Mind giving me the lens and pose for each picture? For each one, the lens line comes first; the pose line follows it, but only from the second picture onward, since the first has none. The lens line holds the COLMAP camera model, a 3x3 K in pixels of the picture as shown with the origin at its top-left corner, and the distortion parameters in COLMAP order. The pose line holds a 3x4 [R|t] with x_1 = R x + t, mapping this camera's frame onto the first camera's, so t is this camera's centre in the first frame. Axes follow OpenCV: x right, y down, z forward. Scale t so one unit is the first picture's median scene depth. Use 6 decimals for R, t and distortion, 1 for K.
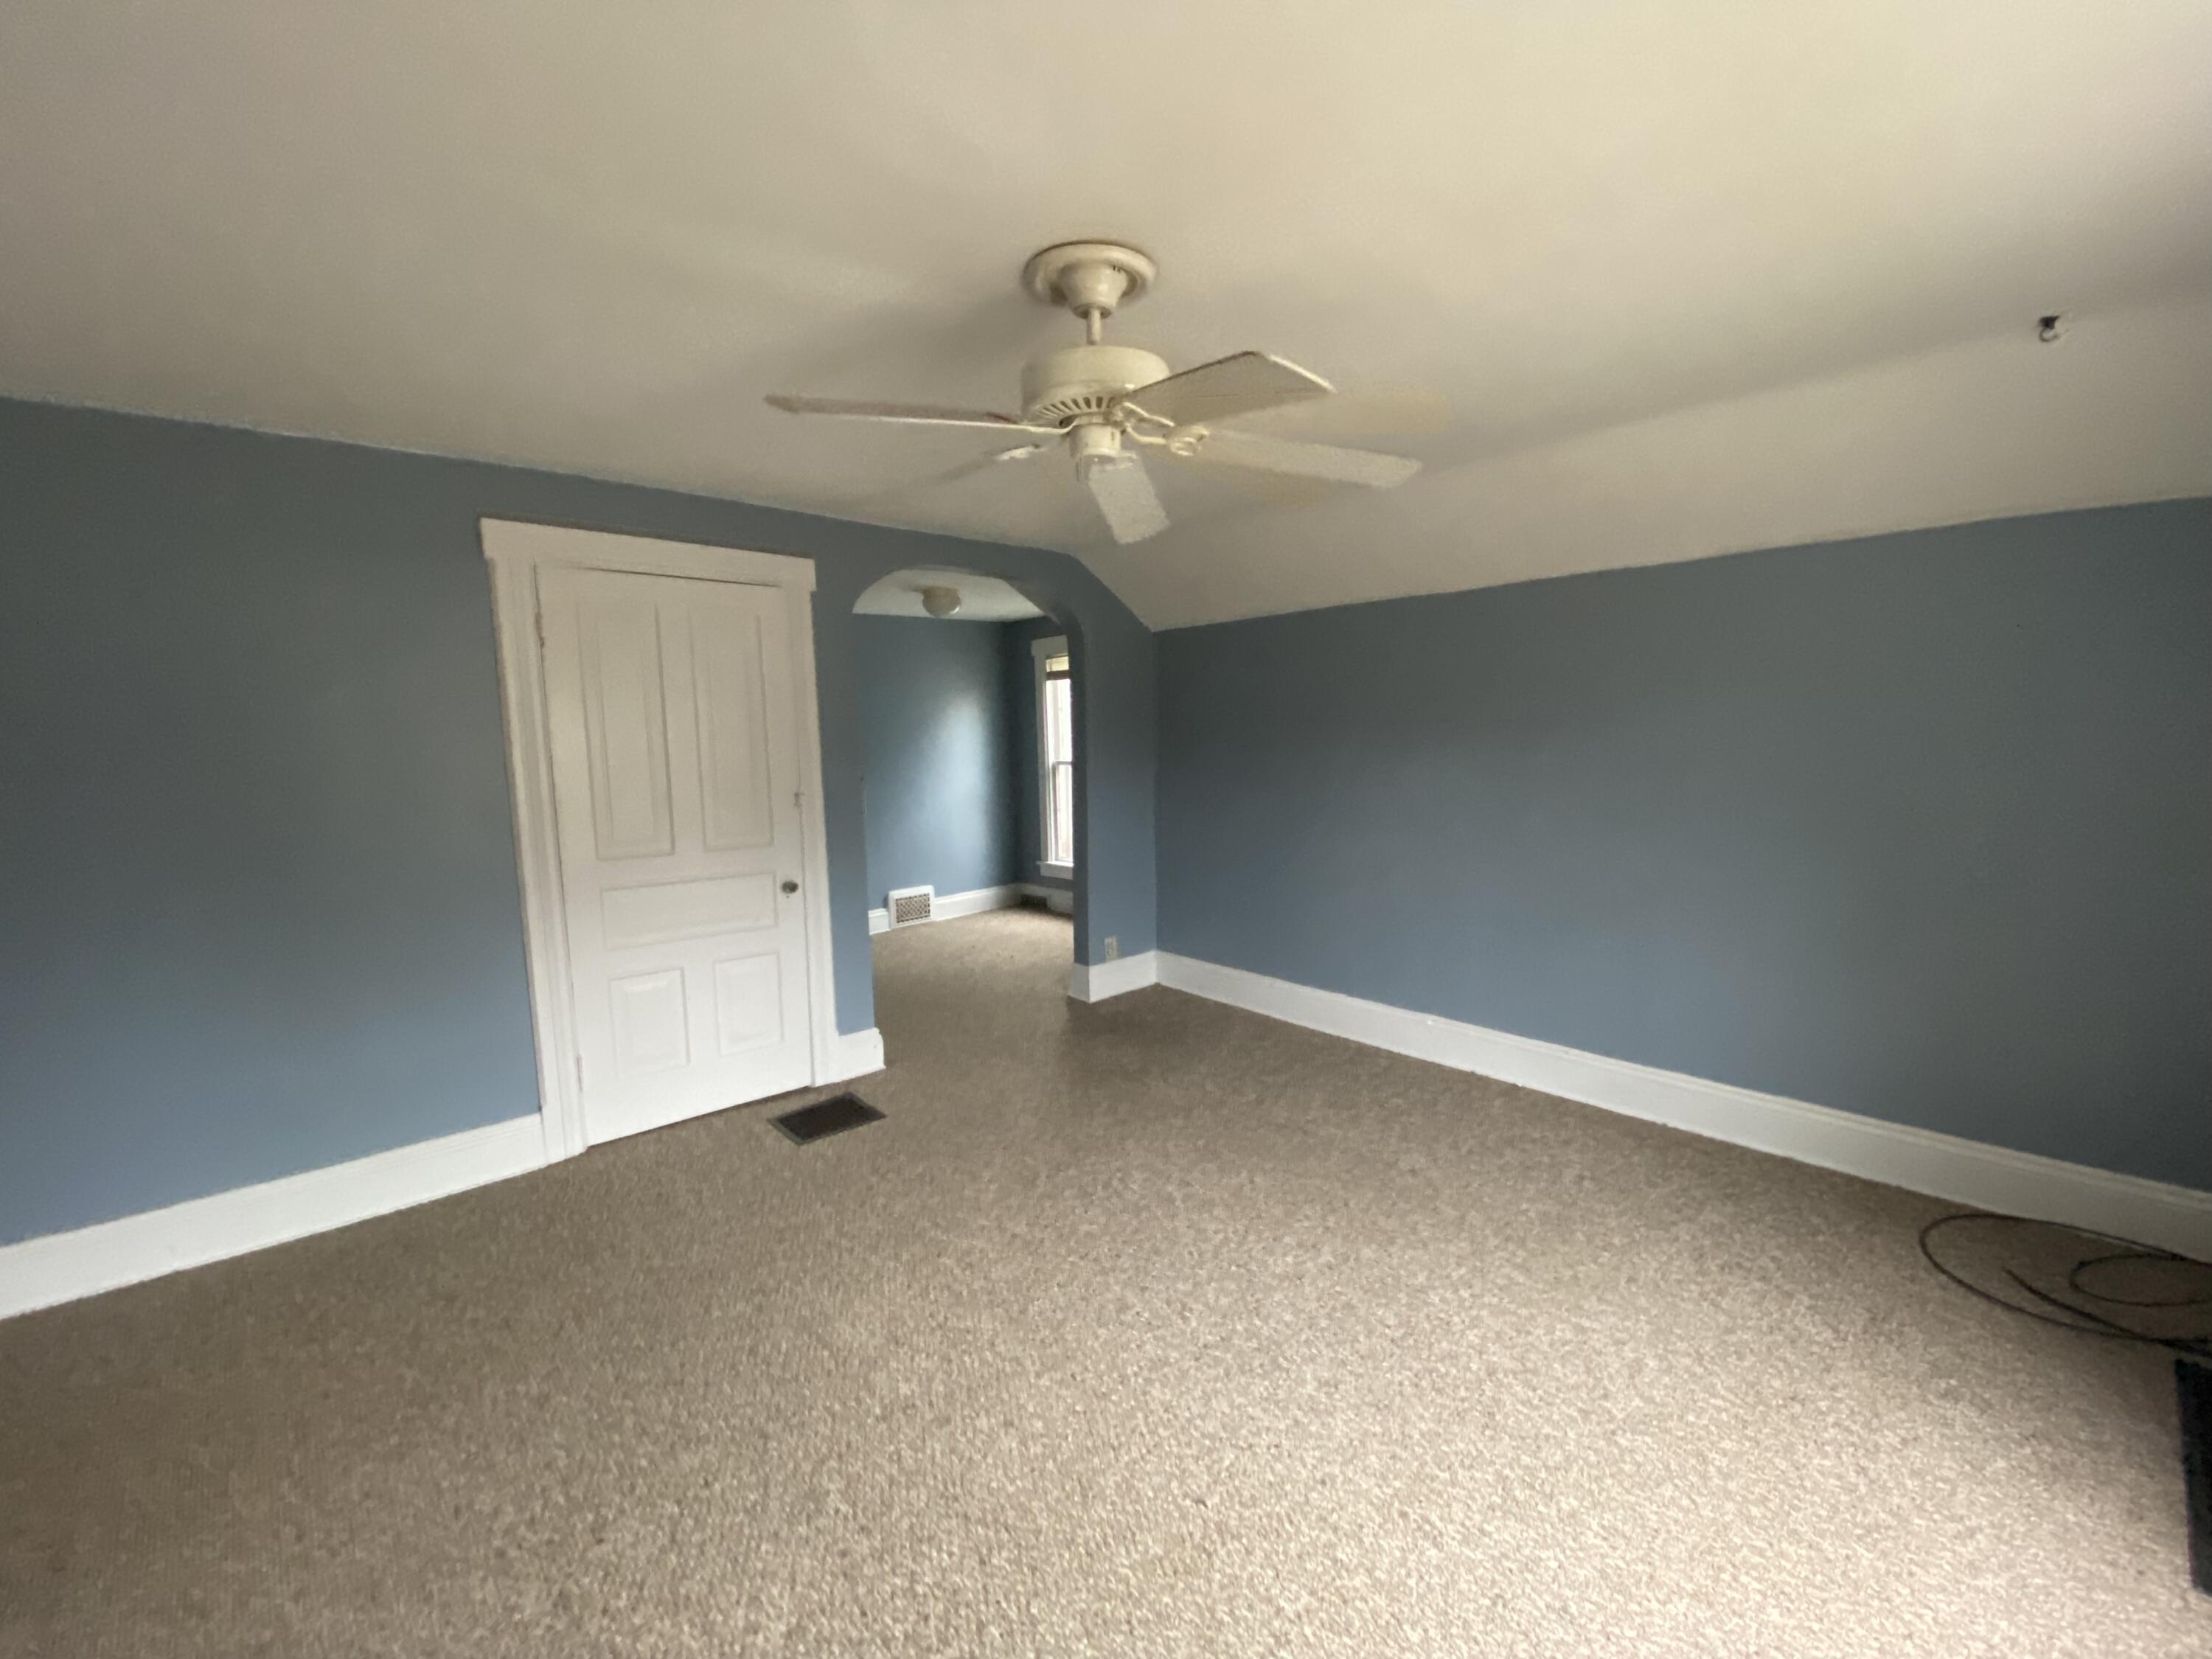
lens RADIAL K [[888.7, 0, 1087.9], [0, 888.7, 812.2], [0, 0, 1]] dist [0.006912, -0.012140]
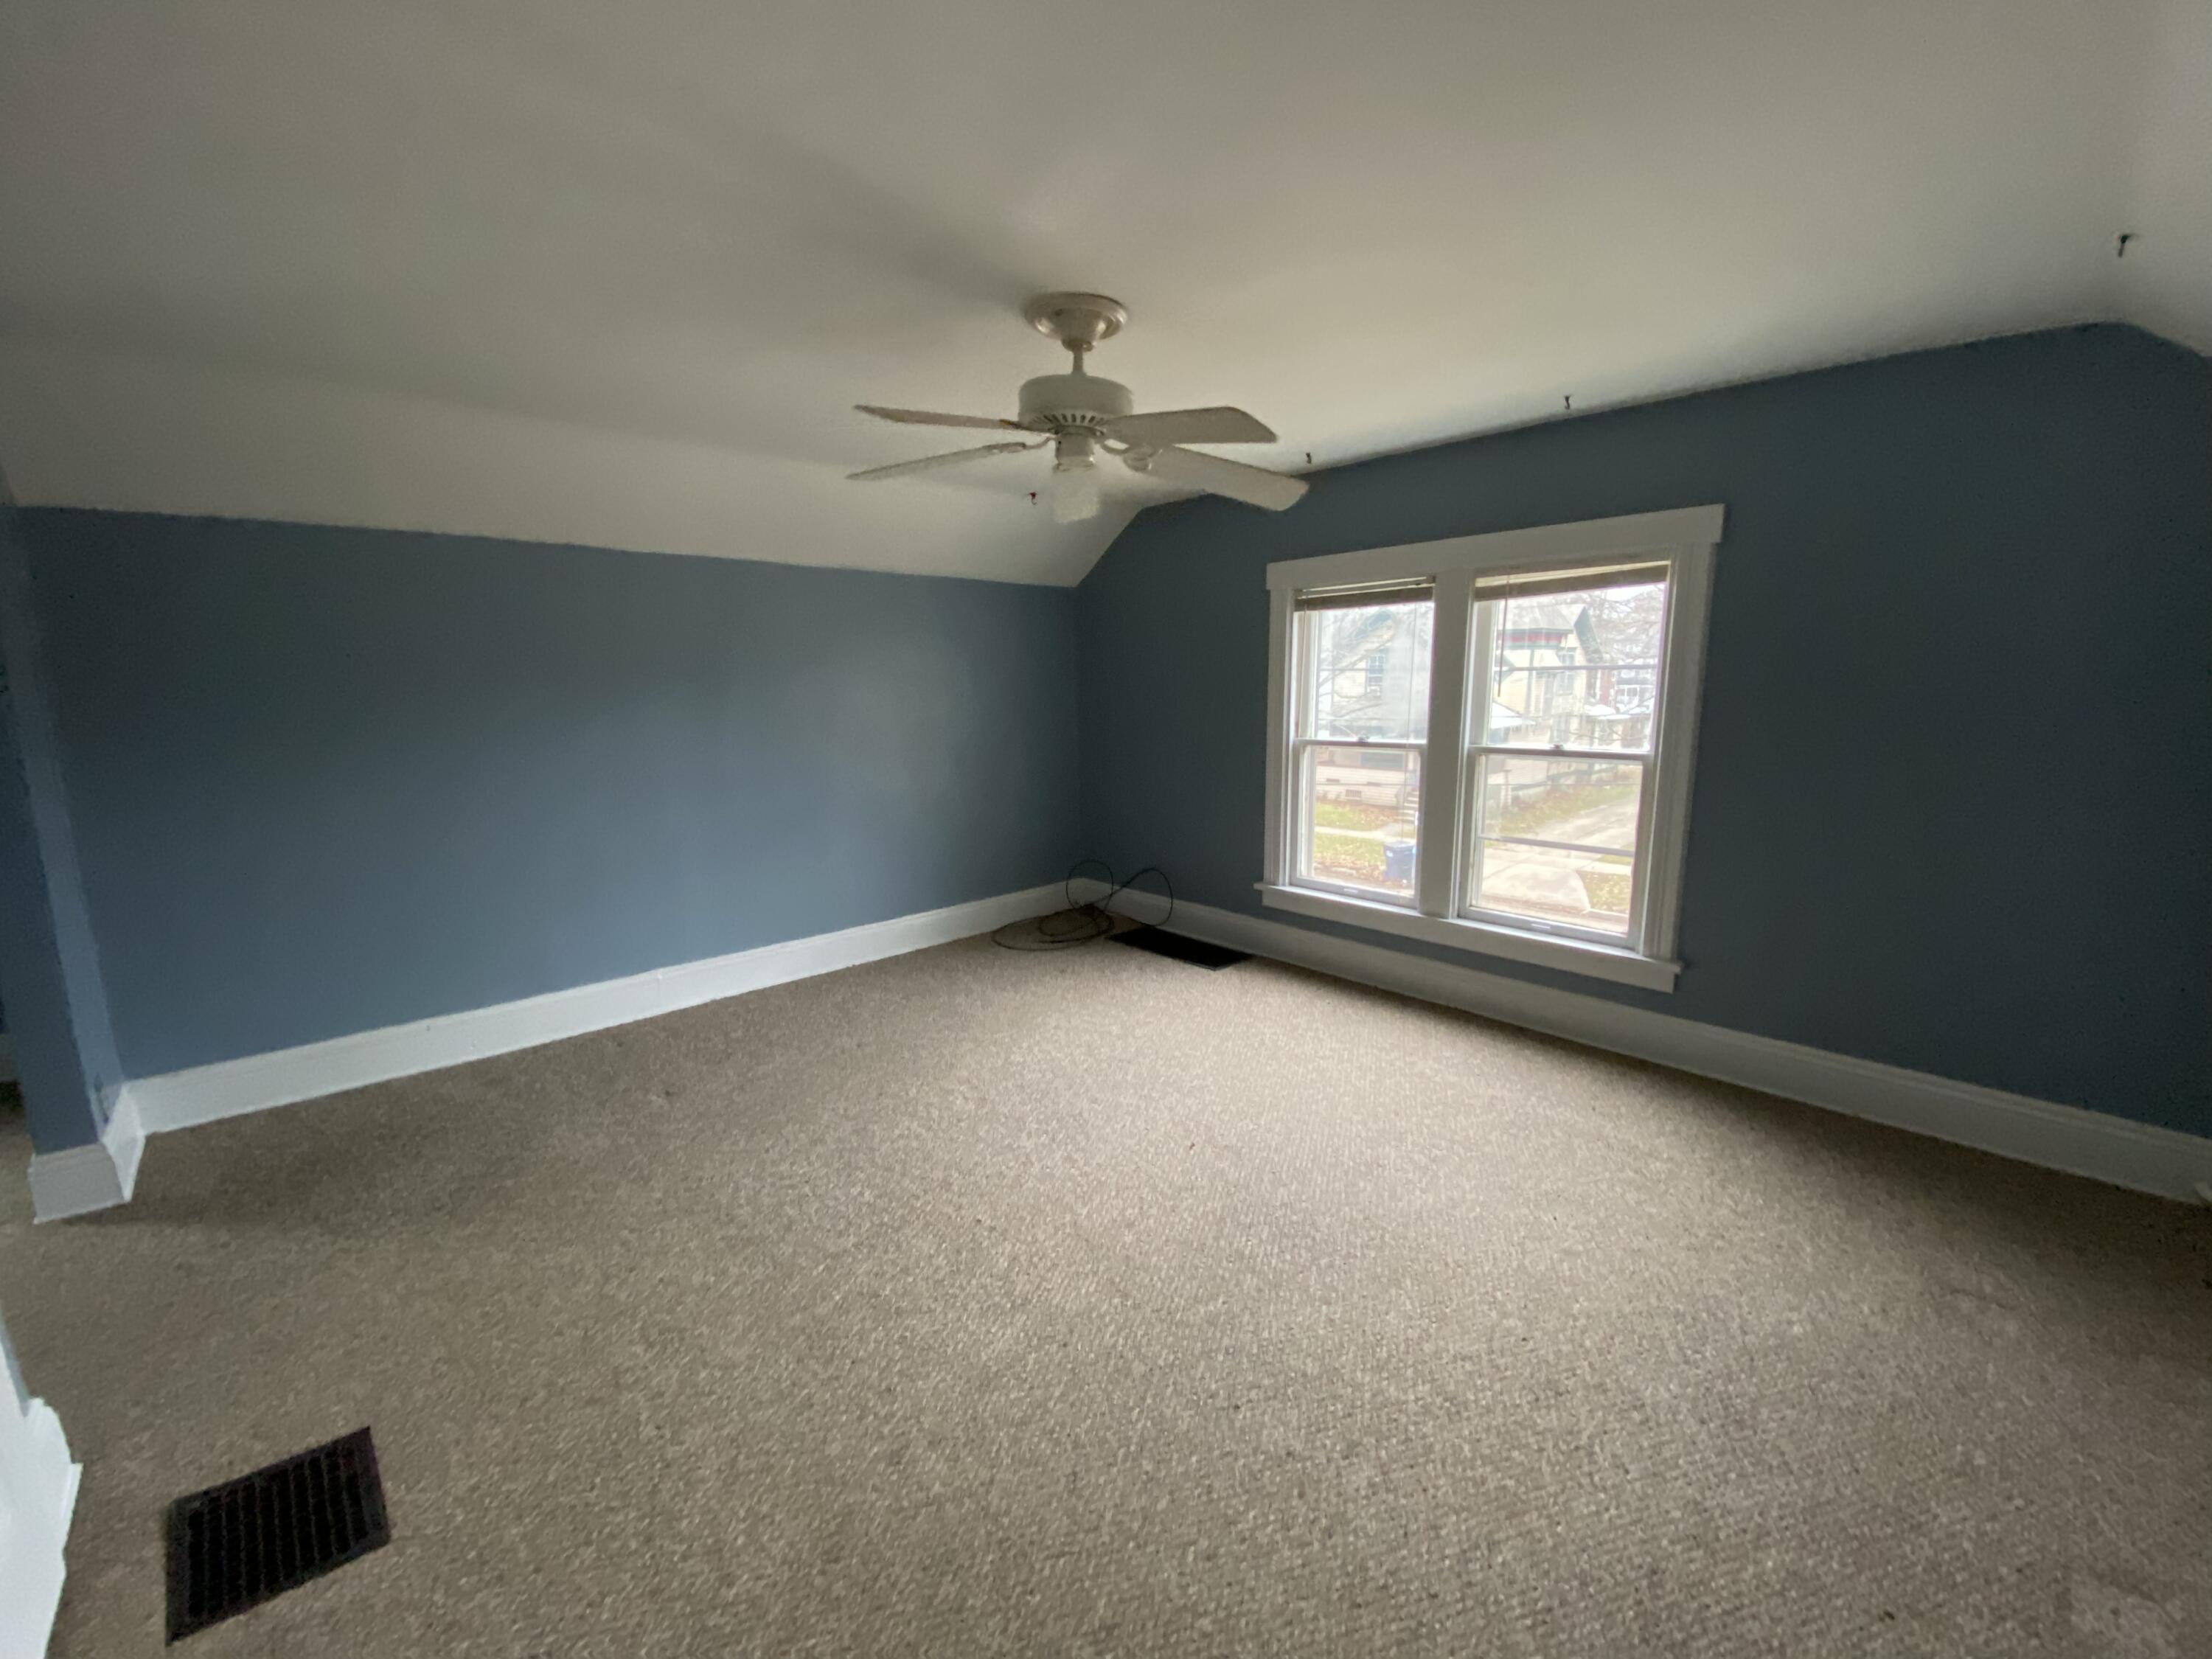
lens RADIAL K [[888.7, 0, 1091.8], [0, 888.7, 825.3], [0, 0, 1]] dist [0.006912, -0.012140]
pose [[-0.003174, -0.146220, 0.989247, -0.807147], [0.108821, 0.983327, 0.145694, -0.042995], [-0.994056, 0.108113, 0.012790, 0.621885]]
